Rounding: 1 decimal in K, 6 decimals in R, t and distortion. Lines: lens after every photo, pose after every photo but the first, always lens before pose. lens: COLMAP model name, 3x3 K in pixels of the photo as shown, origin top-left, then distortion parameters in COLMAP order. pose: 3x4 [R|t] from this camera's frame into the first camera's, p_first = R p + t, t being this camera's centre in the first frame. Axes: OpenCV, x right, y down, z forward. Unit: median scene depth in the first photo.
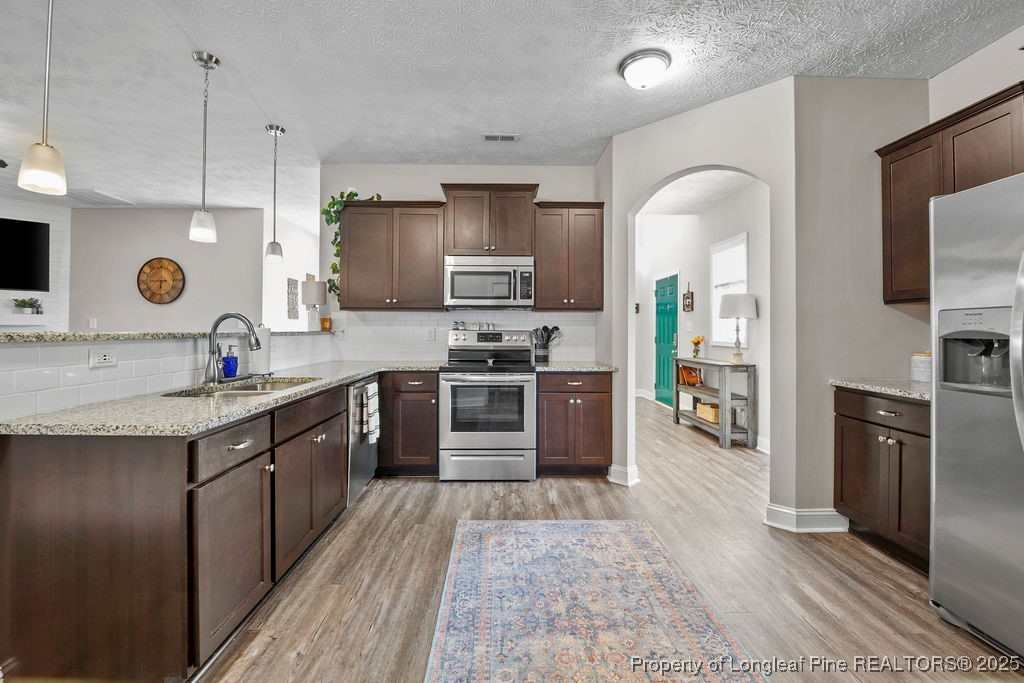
lens RADIAL K [[424.9, 0, 511.4], [0, 424.9, 335.9], [0, 0, 1]] dist [0.000151, 0.000307]
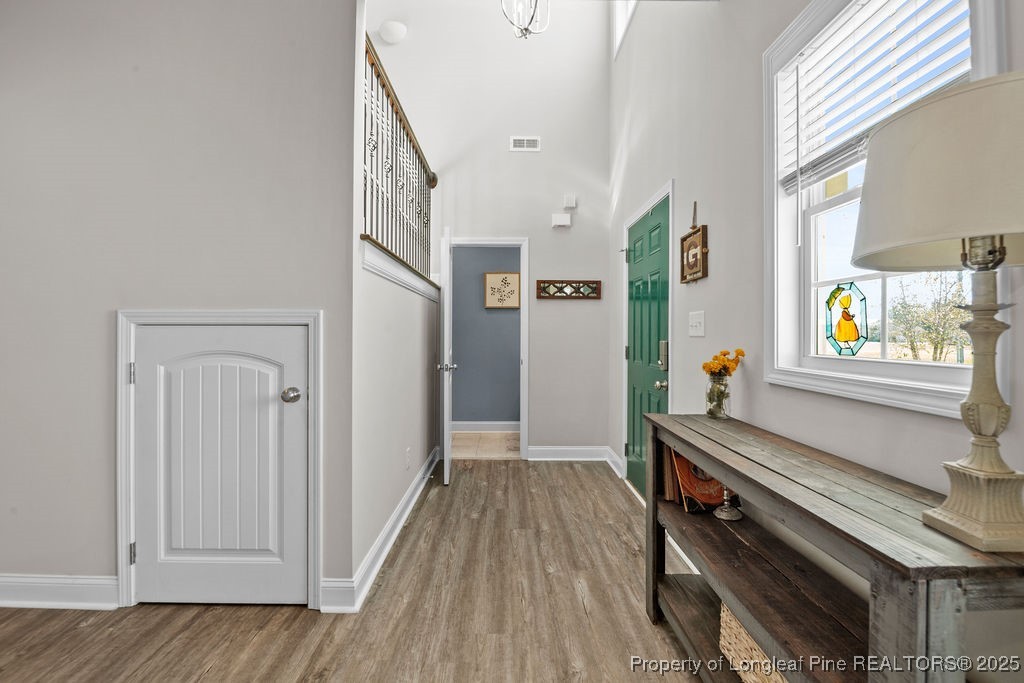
lens RADIAL K [[424.9, 0, 509.2], [0, 424.9, 339.7], [0, 0, 1]] dist [0.000151, 0.000307]
pose [[0.999628, 0.002781, -0.027135, 0.257027], [-0.002708, 0.999993, 0.002736, -0.007018], [0.027142, -0.002662, 0.999628, 0.605069]]
